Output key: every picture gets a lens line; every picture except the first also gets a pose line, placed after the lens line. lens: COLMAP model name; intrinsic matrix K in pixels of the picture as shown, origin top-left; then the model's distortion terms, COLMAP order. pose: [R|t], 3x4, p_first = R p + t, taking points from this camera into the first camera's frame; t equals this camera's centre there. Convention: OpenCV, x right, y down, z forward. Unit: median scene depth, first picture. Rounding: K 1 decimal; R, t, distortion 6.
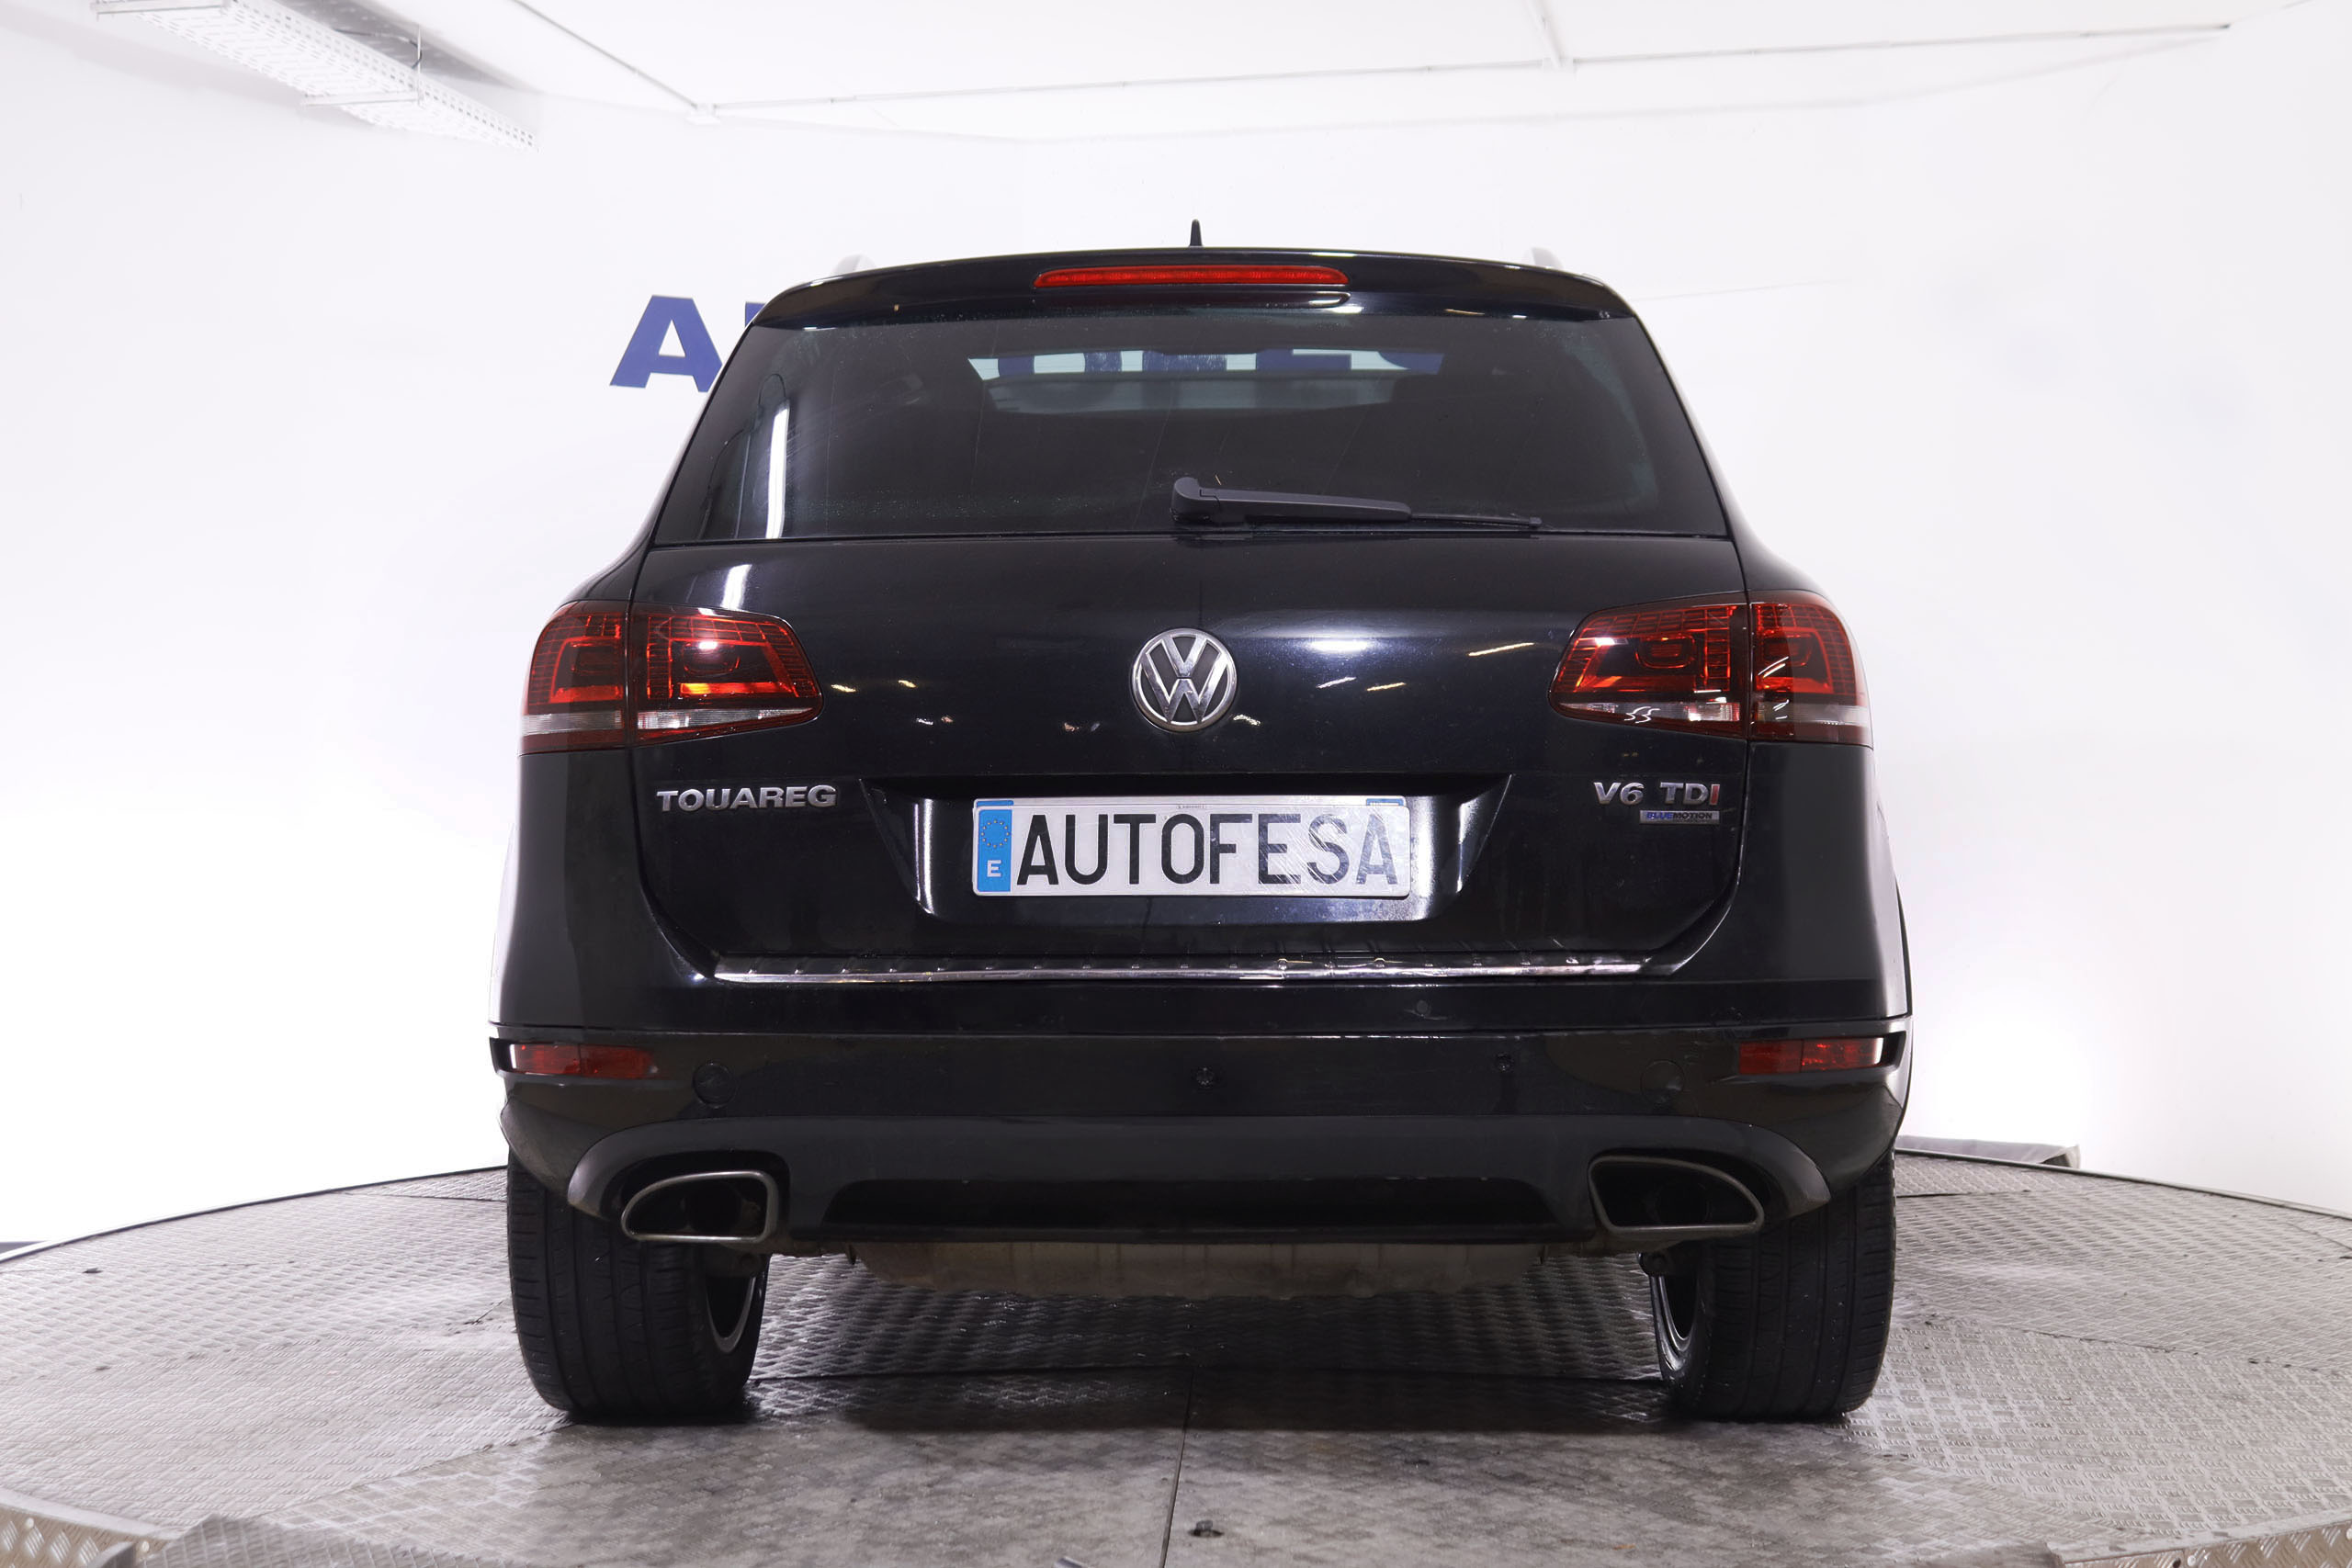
lens RADIAL K [[2958.4, 0, 1185.9], [0, 2958.4, 769.3], [0, 0, 1]] dist [-0.003638, 0.000000]
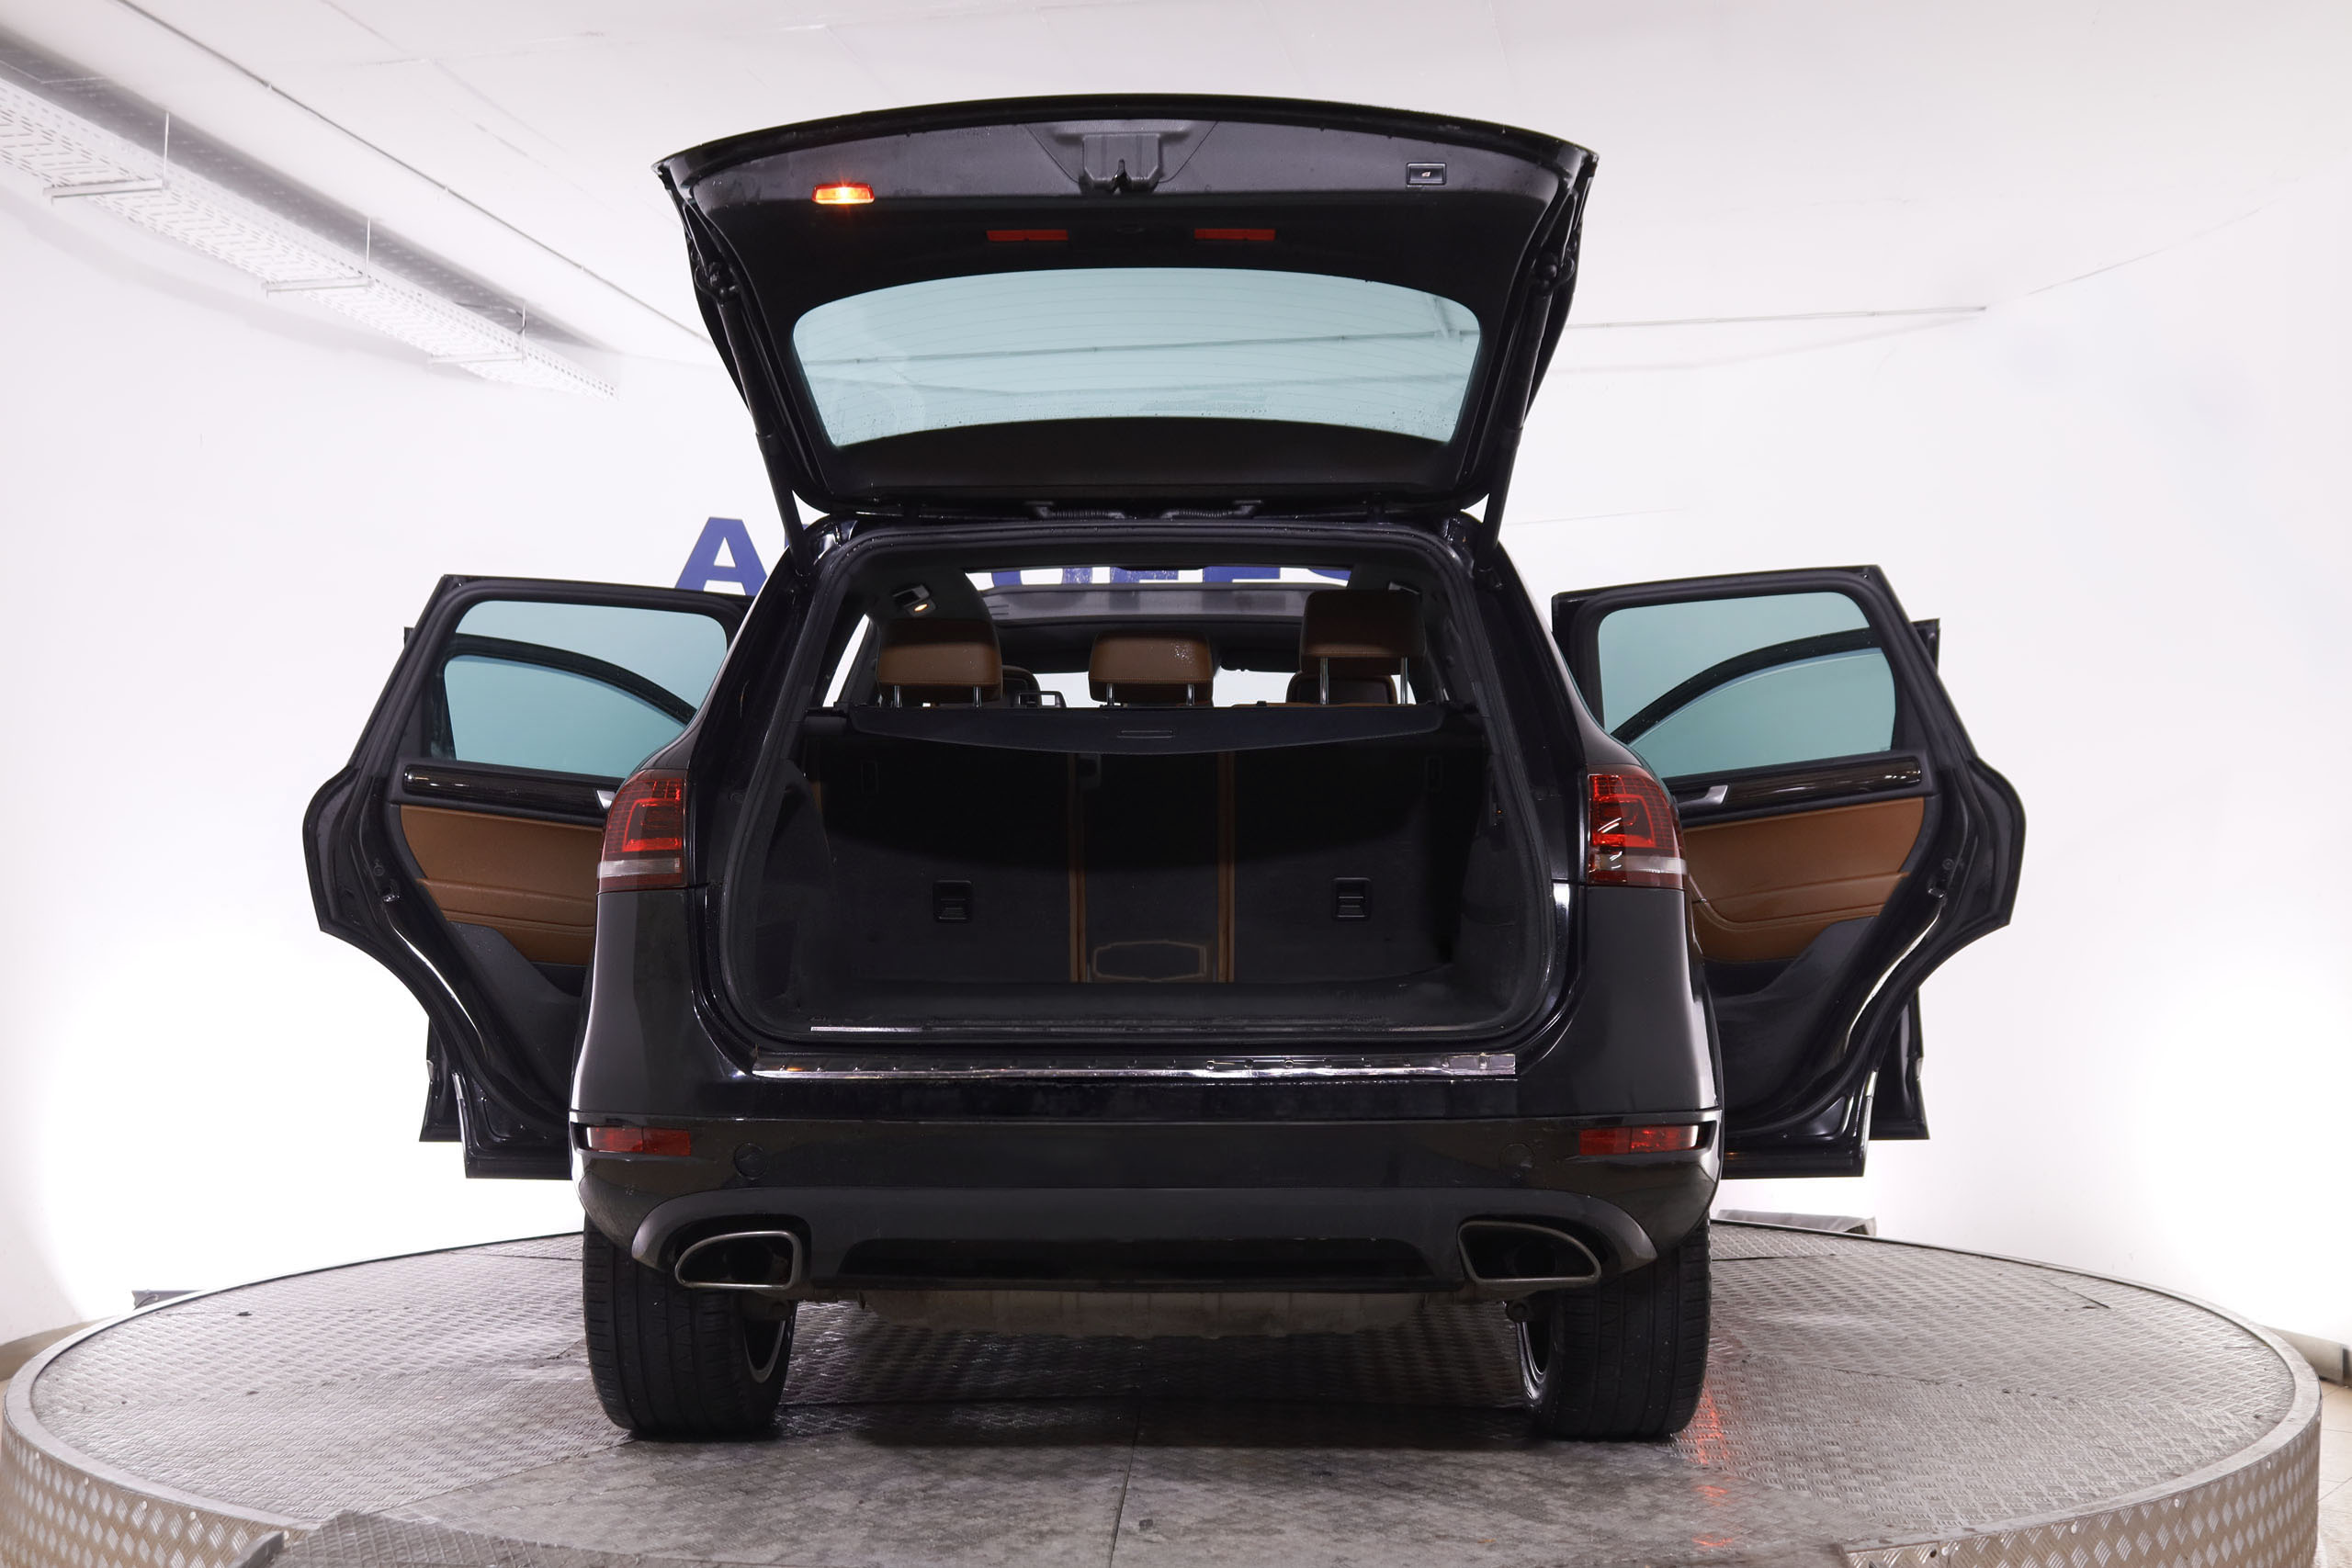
lens RADIAL K [[2437.2, 0, 1163.0], [0, 2437.2, 776.0], [0, 0, 1]] dist [-0.034173, 0.000000]
pose [[0.999968, 0.003551, 0.007152, 0.002894], [-0.003166, 0.998586, -0.053062, -0.000583], [-0.007330, 0.053038, 0.998566, -0.015238]]
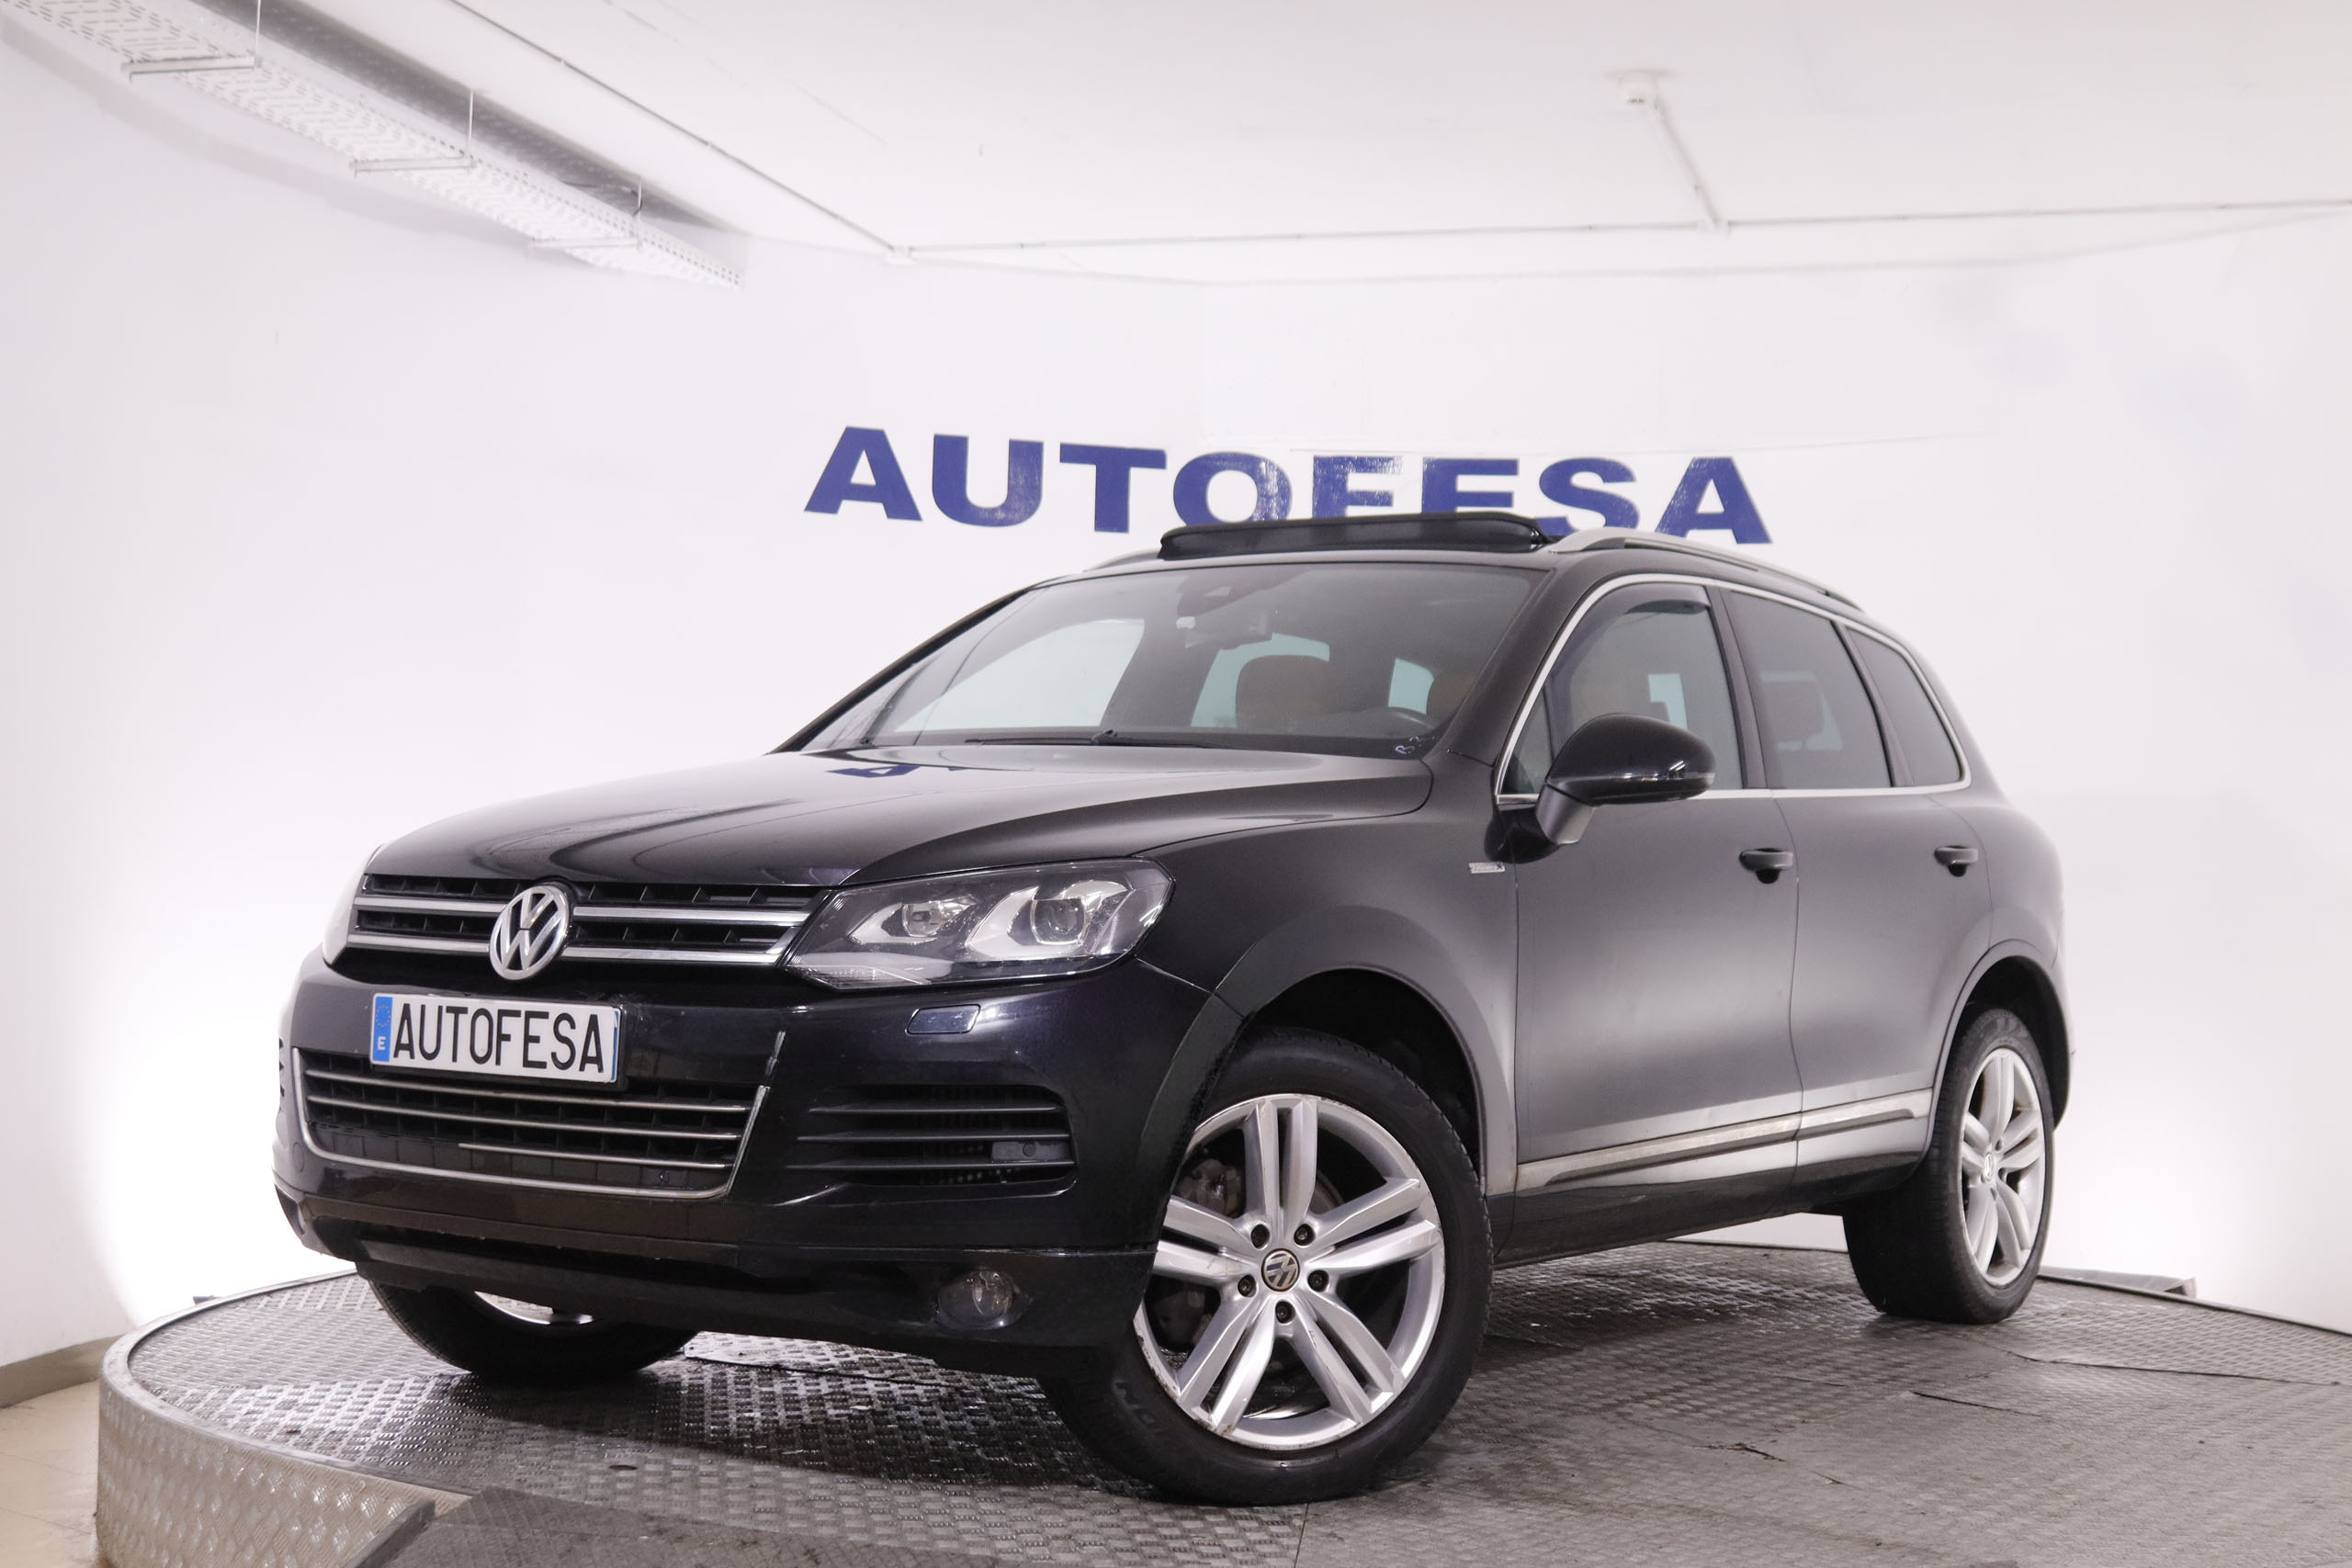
lens RADIAL K [[2982.9, 0, 1190.7], [0, 2982.9, 788.8], [0, 0, 1]] dist [-0.004280, 0.000000]
pose [[0.998136, 0.024325, -0.055965, 0.020467], [-0.026143, 0.999147, -0.031980, -0.002876], [0.055140, 0.033384, 0.997920, -0.224418]]
